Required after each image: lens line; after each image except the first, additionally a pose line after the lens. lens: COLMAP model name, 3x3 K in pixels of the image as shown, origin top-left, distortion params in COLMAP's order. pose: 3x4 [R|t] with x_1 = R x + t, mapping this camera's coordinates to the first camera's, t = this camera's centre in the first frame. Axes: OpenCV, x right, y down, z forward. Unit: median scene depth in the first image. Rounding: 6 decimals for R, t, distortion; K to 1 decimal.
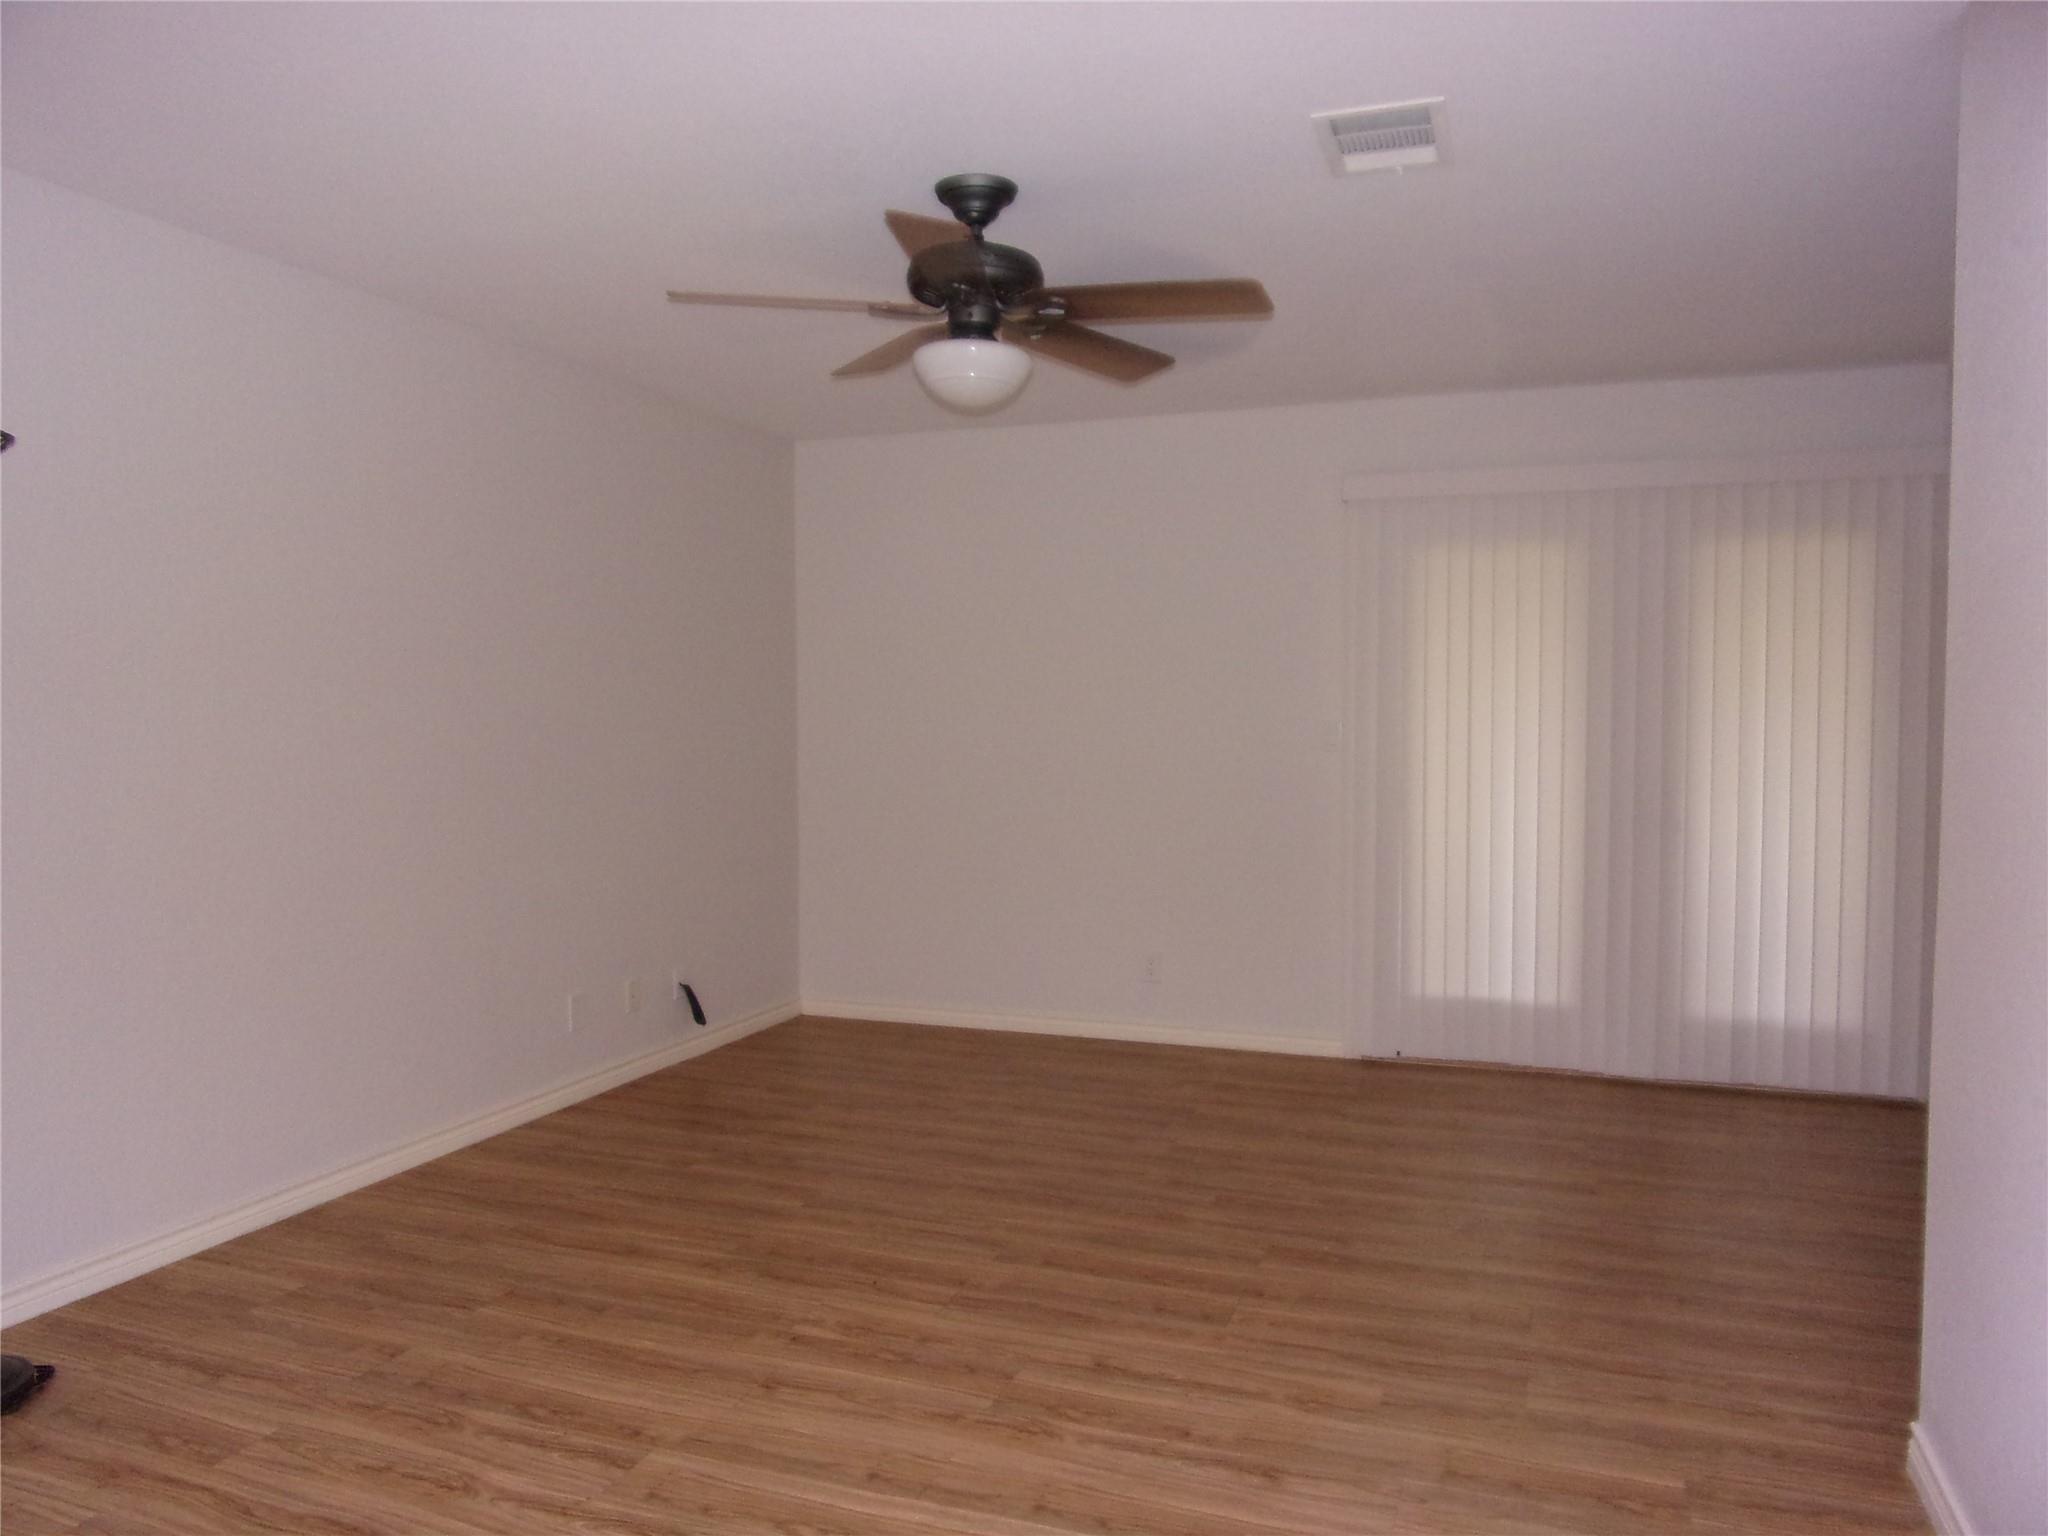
lens RADIAL K [[1511.4, 0, 1024.0], [0, 1511.4, 768.0], [0, 0, 1]] dist [-0.074324, 0.000648]
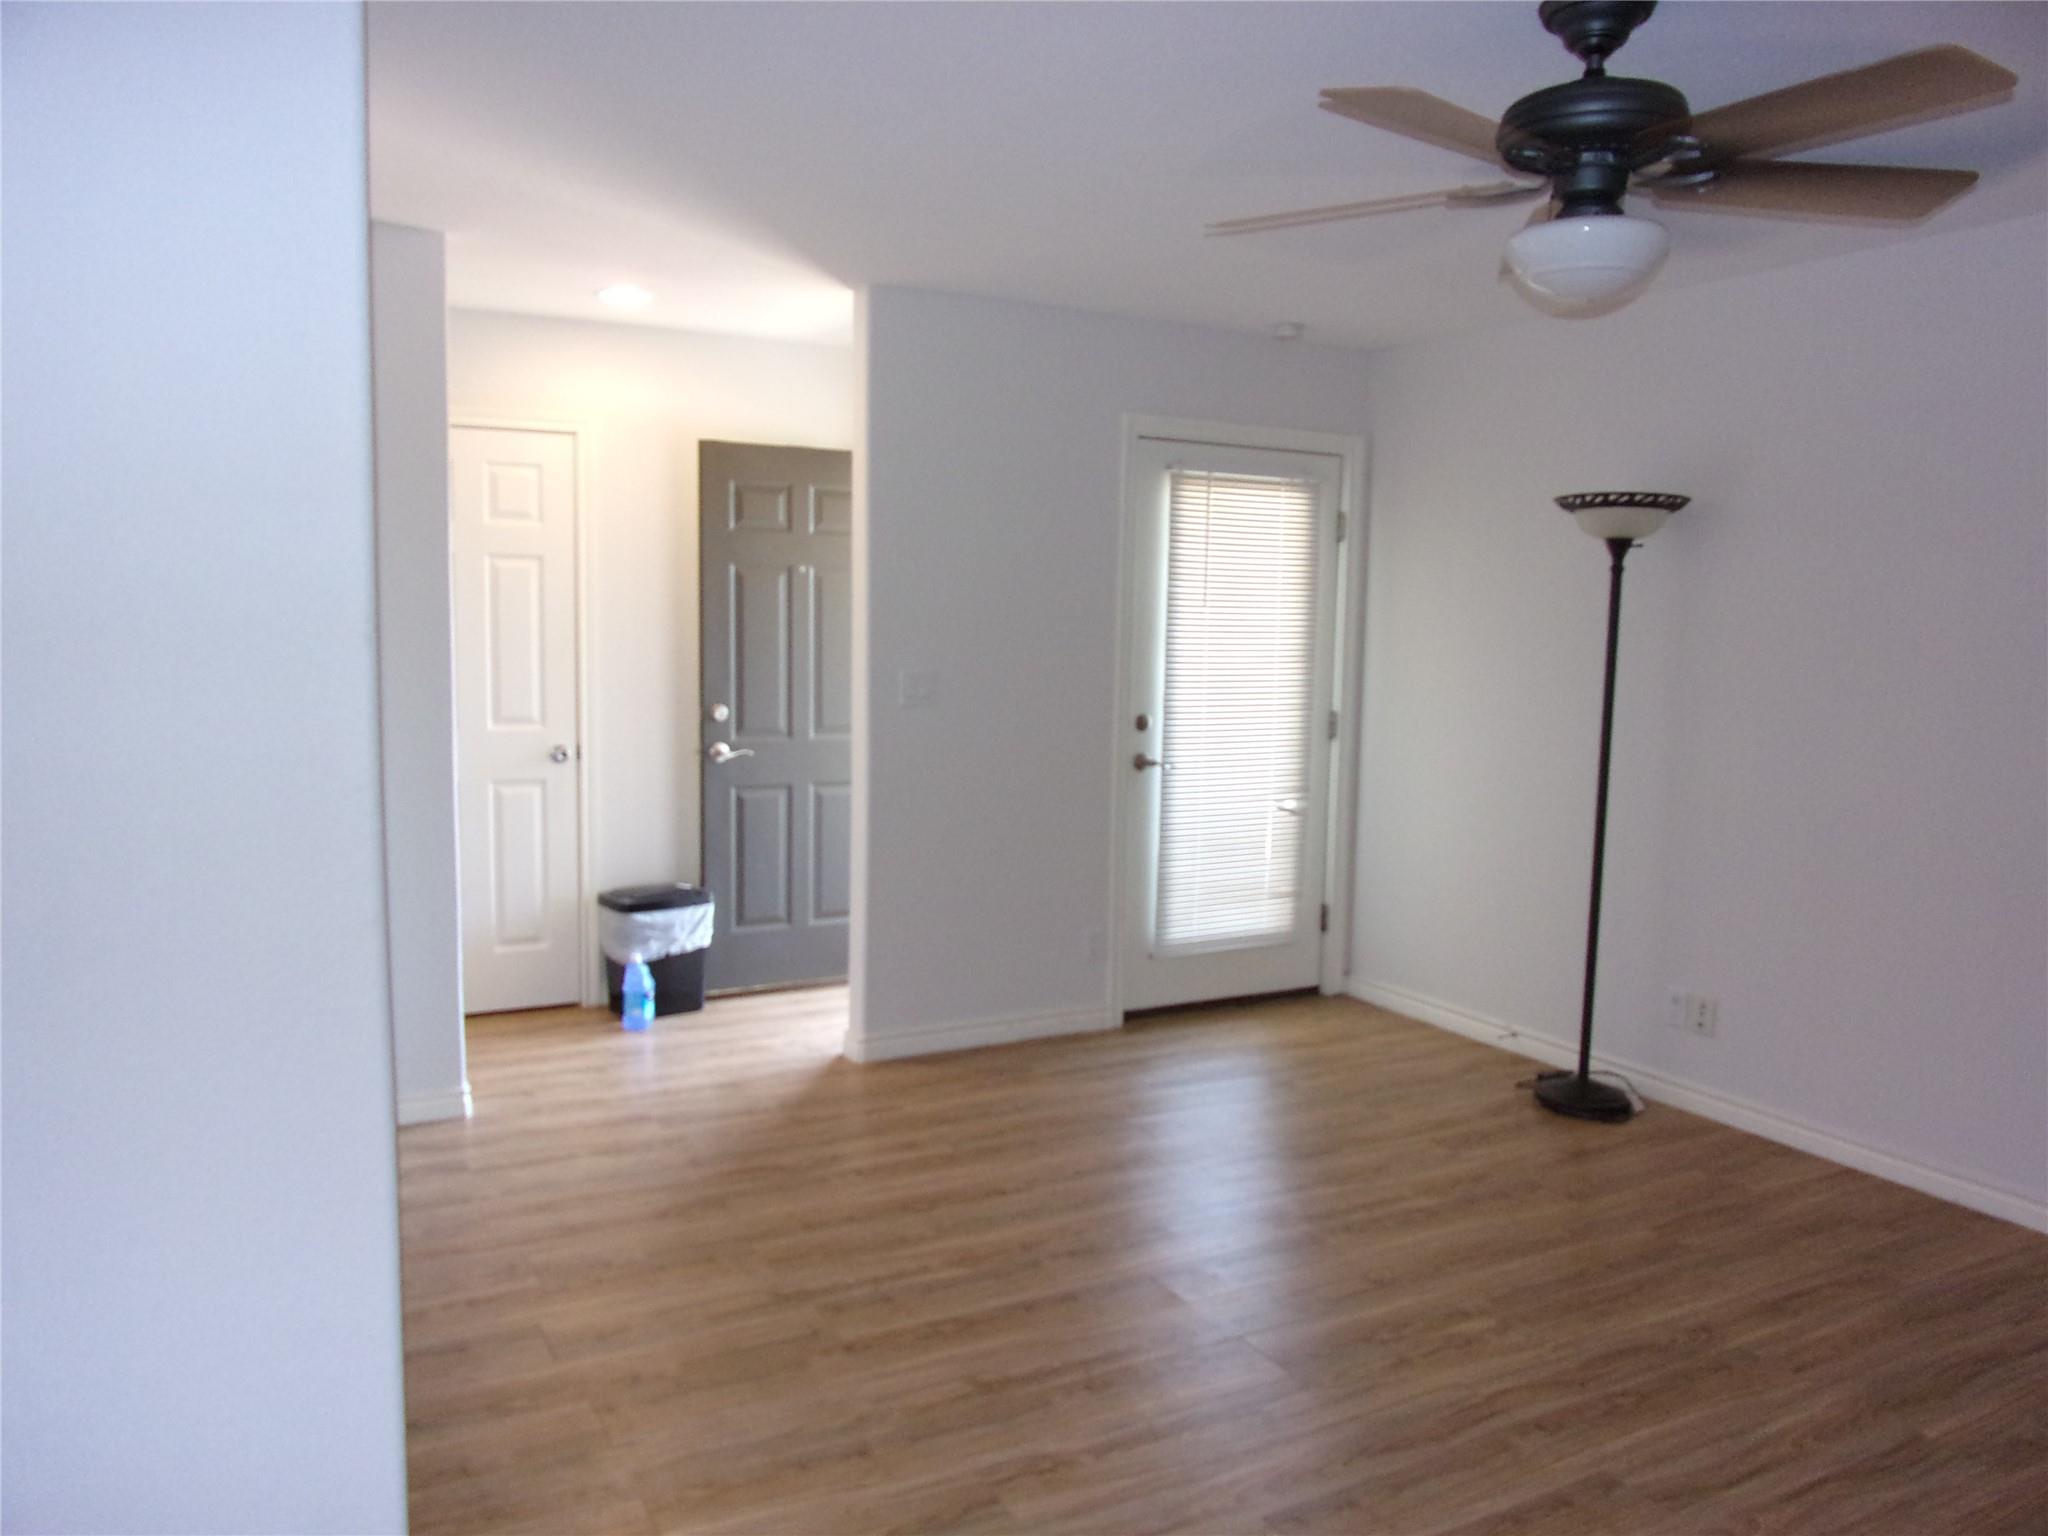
lens RADIAL K [[1428.4, 0, 1024.0], [0, 1428.4, 768.0], [0, 0, 1]] dist [0.000269, 0.000160]
pose [[-0.657463, 0.075909, -0.749654, 0.700267], [-0.038772, 0.990186, 0.134269, -0.102957], [0.752489, 0.117343, -0.648067, 1.261737]]
